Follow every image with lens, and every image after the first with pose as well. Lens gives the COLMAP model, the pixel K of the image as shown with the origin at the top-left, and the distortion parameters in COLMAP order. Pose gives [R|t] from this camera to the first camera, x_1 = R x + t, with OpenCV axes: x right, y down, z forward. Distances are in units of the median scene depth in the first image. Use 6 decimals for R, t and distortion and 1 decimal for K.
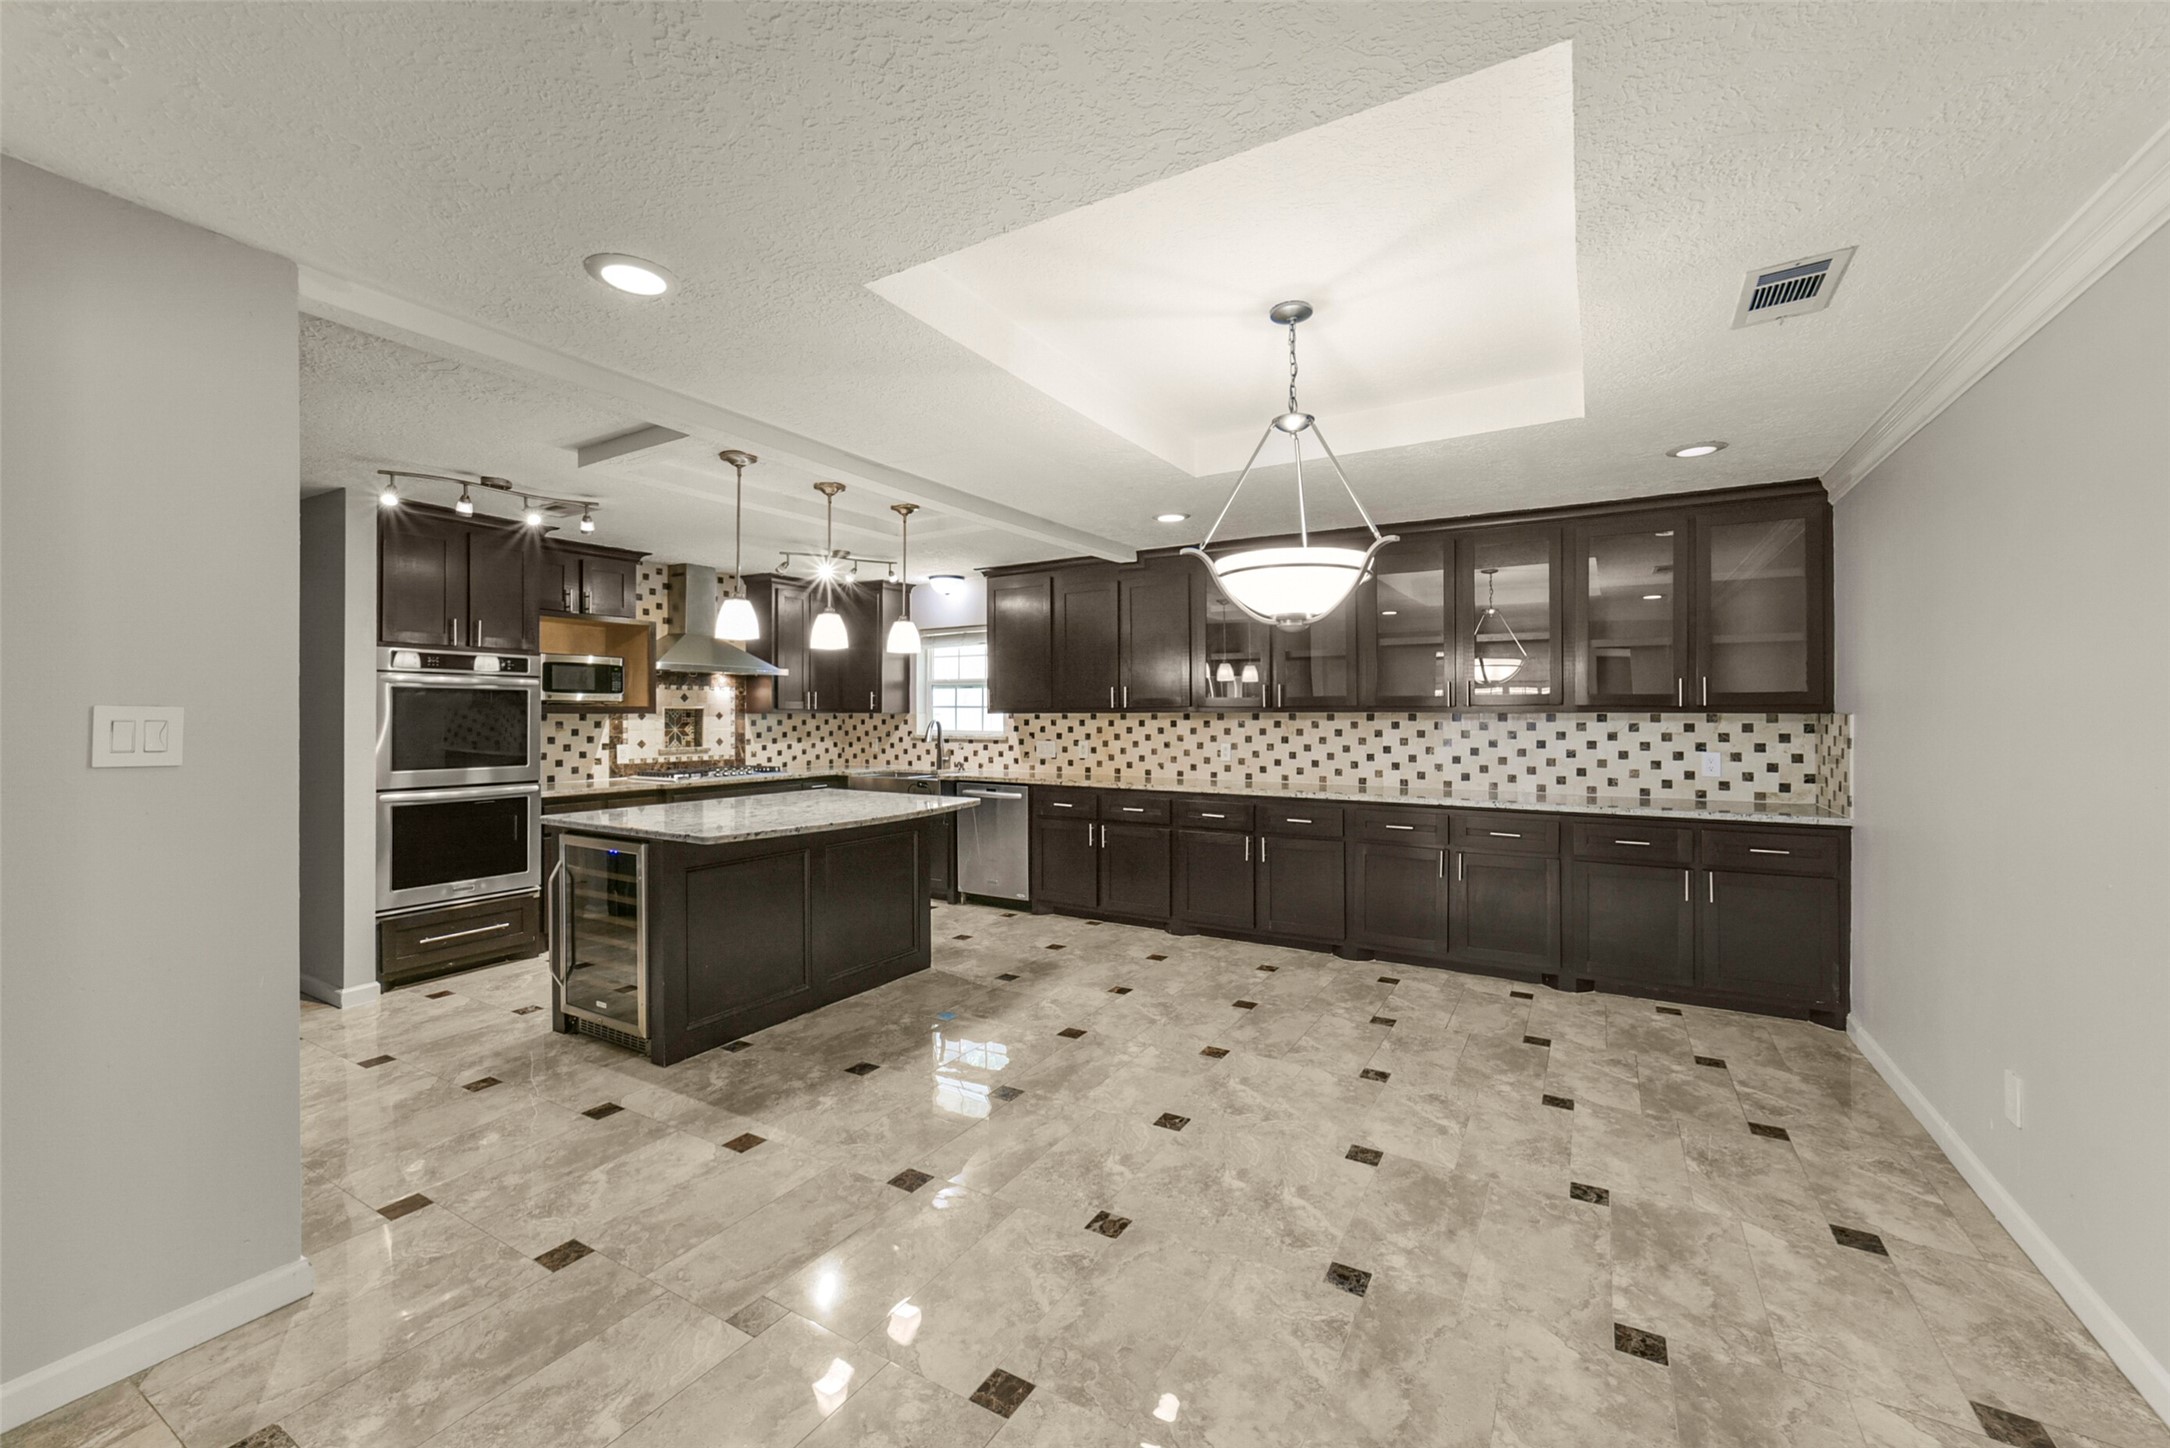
lens RADIAL K [[857.9, 0, 1108.5], [0, 857.9, 718.9], [0, 0, 1]] dist [-0.032375, 0.009591]
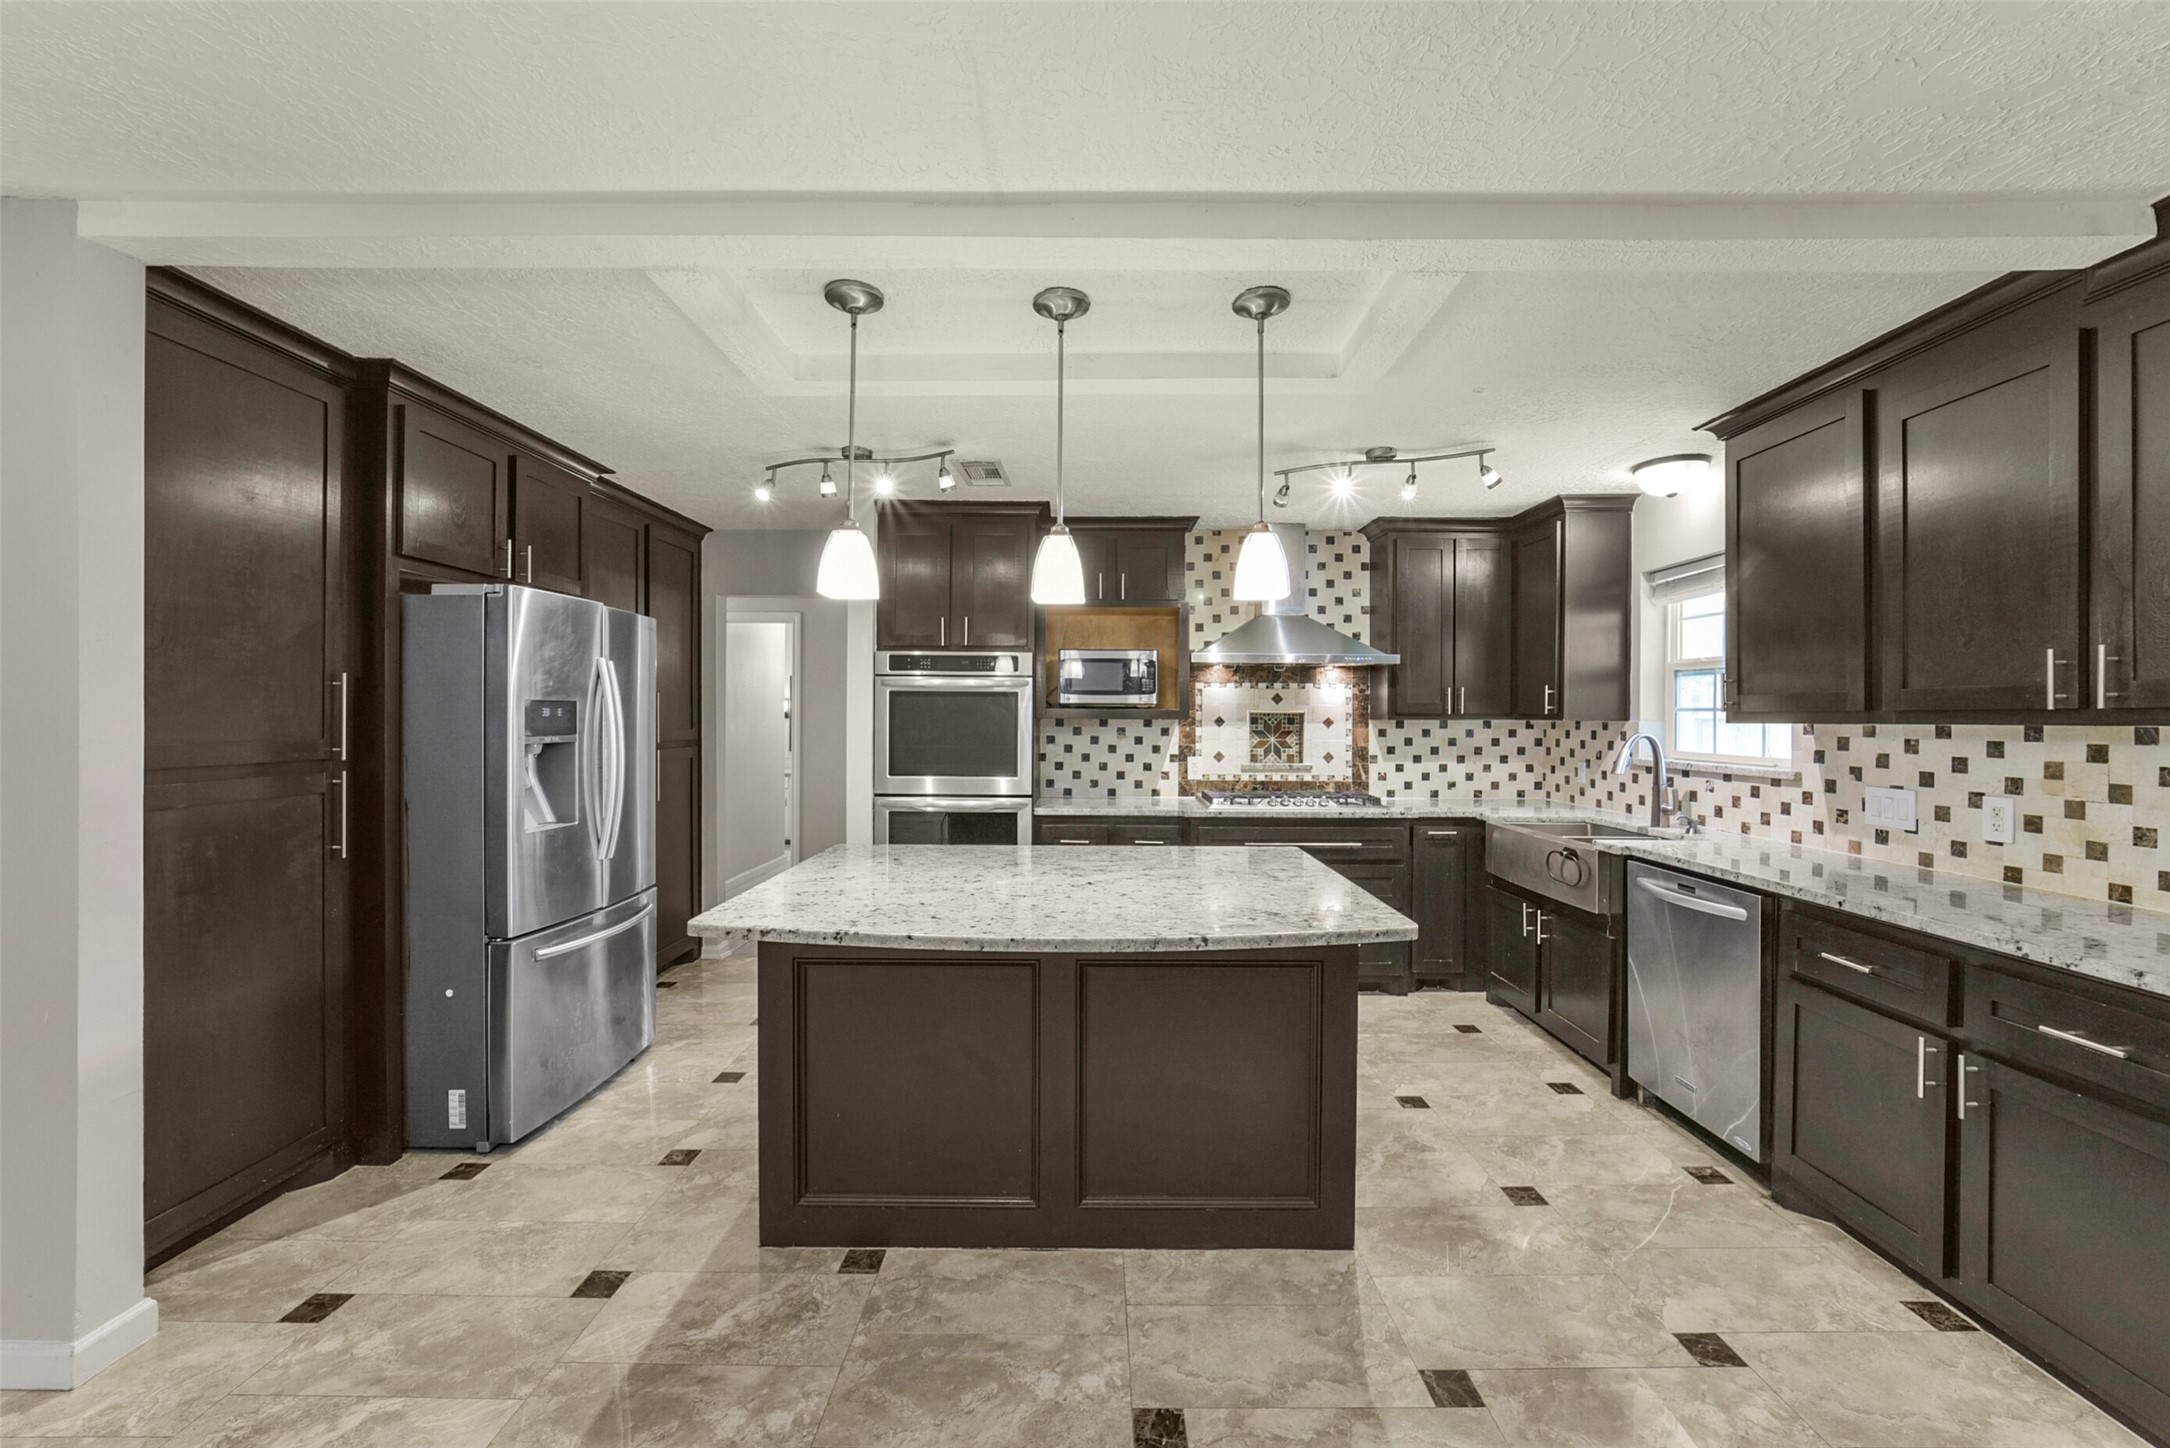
lens RADIAL K [[857.9, 0, 1108.5], [0, 857.9, 718.9], [0, 0, 1]] dist [-0.032375, 0.009591]
pose [[0.492593, 0.005240, -0.870244, 0.105696], [-0.010213, 0.999948, 0.000239, -0.005386], [0.870200, 0.008770, 0.492621, 0.495875]]
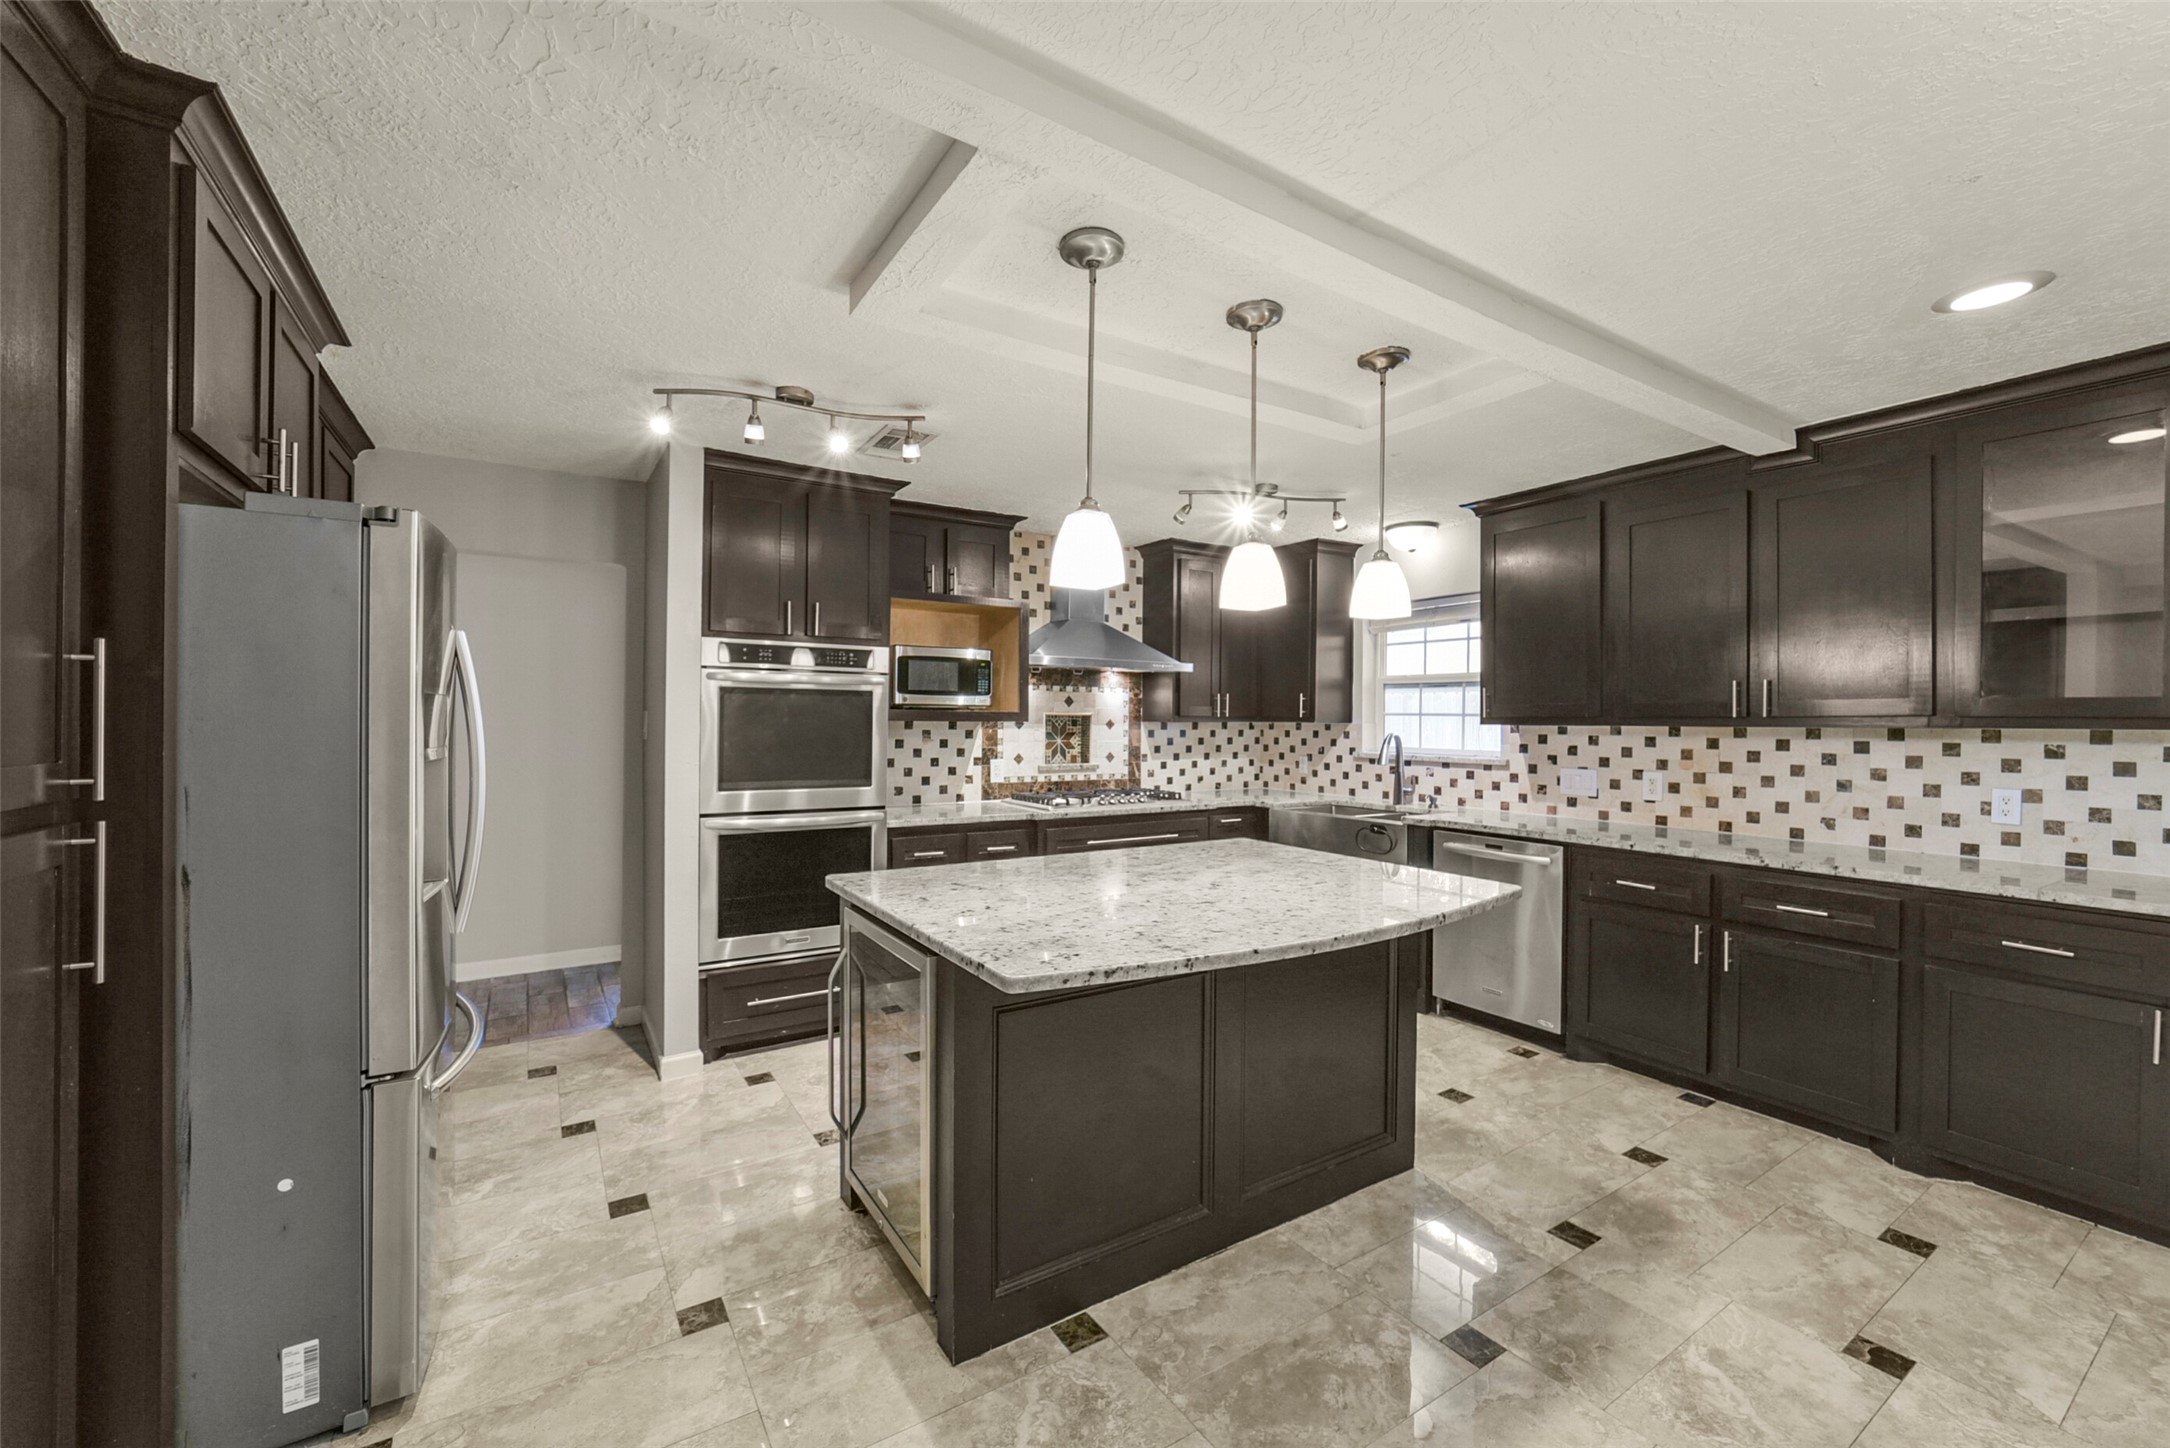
lens RADIAL K [[862.4, 0, 1088.4], [0, 862.4, 724.3], [0, 0, 1]] dist [-0.030436, 0.009631]
pose [[0.882688, 0.009222, -0.469869, -0.103876], [-0.010225, 0.999948, 0.000418, -0.004085], [0.469848, 0.004436, 0.882736, 0.301075]]
